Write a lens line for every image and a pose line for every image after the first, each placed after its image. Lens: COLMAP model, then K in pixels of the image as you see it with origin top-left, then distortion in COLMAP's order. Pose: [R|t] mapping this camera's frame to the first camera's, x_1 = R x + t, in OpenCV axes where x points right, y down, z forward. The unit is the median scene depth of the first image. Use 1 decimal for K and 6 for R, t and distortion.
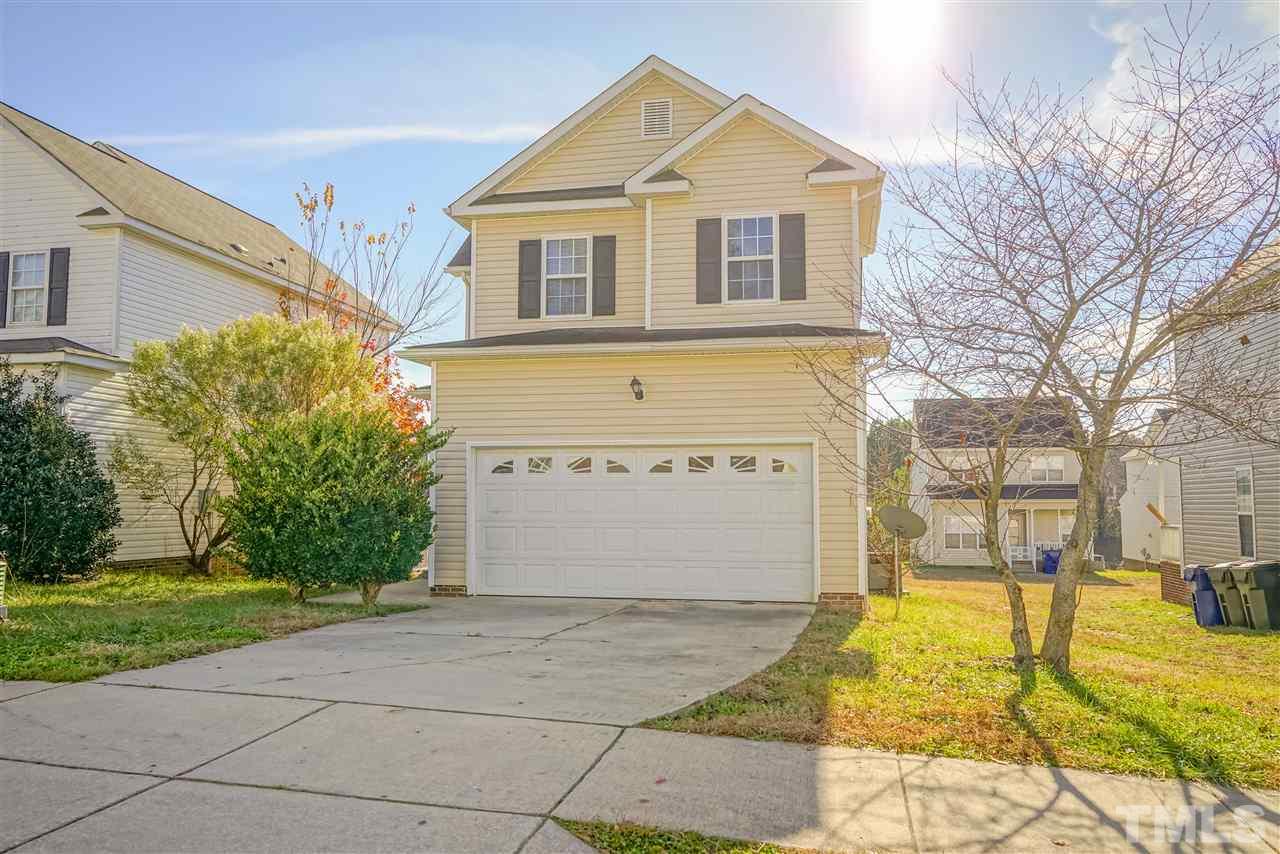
lens RADIAL K [[984.9, 0, 635.0], [0, 984.9, 426.2], [0, 0, 1]] dist [-0.020490, 0.010994]
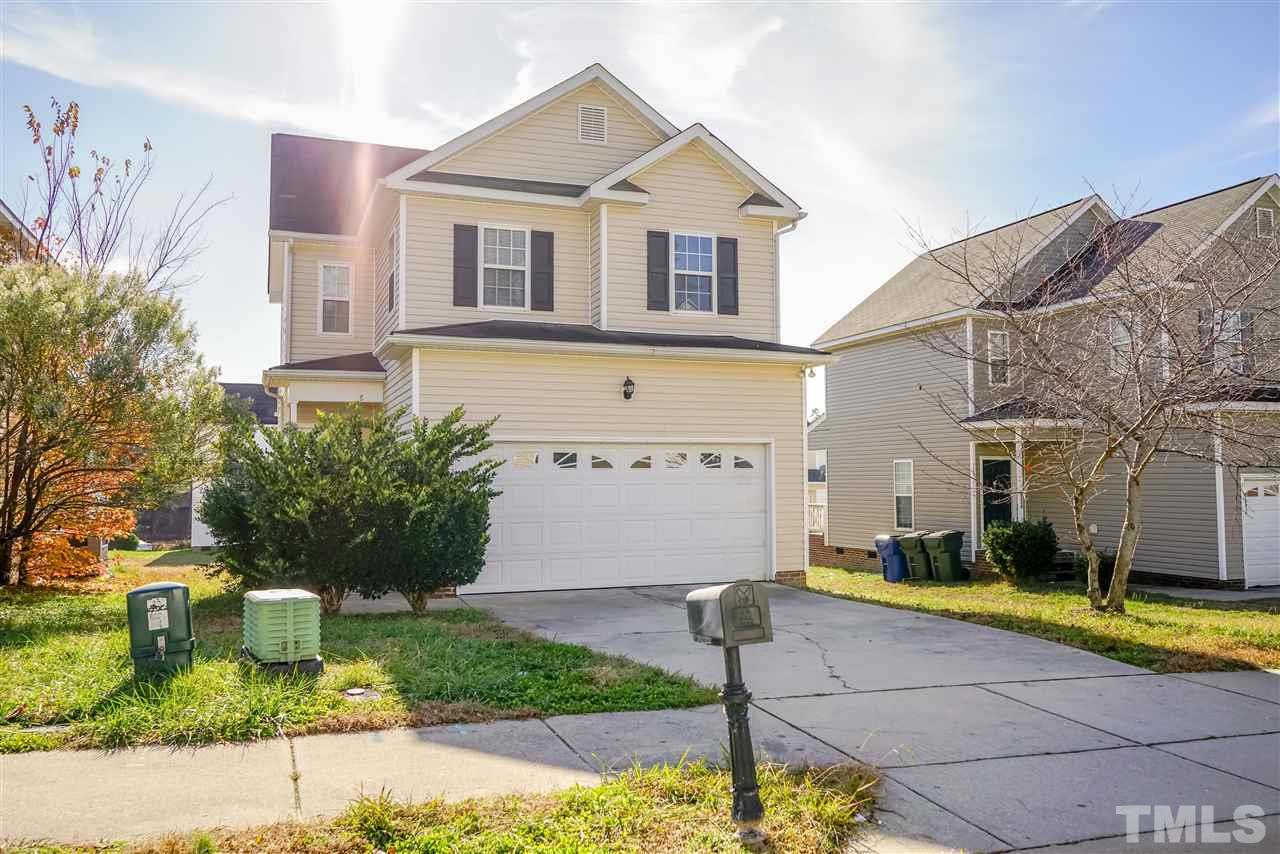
lens RADIAL K [[984.9, 0, 635.0], [0, 984.9, 426.2], [0, 0, 1]] dist [-0.020490, 0.010994]
pose [[0.848081, 0.021948, 0.529411, -0.510389], [-0.036265, 0.999203, 0.016670, -0.014903], [-0.528623, -0.033337, 0.848202, 0.092668]]
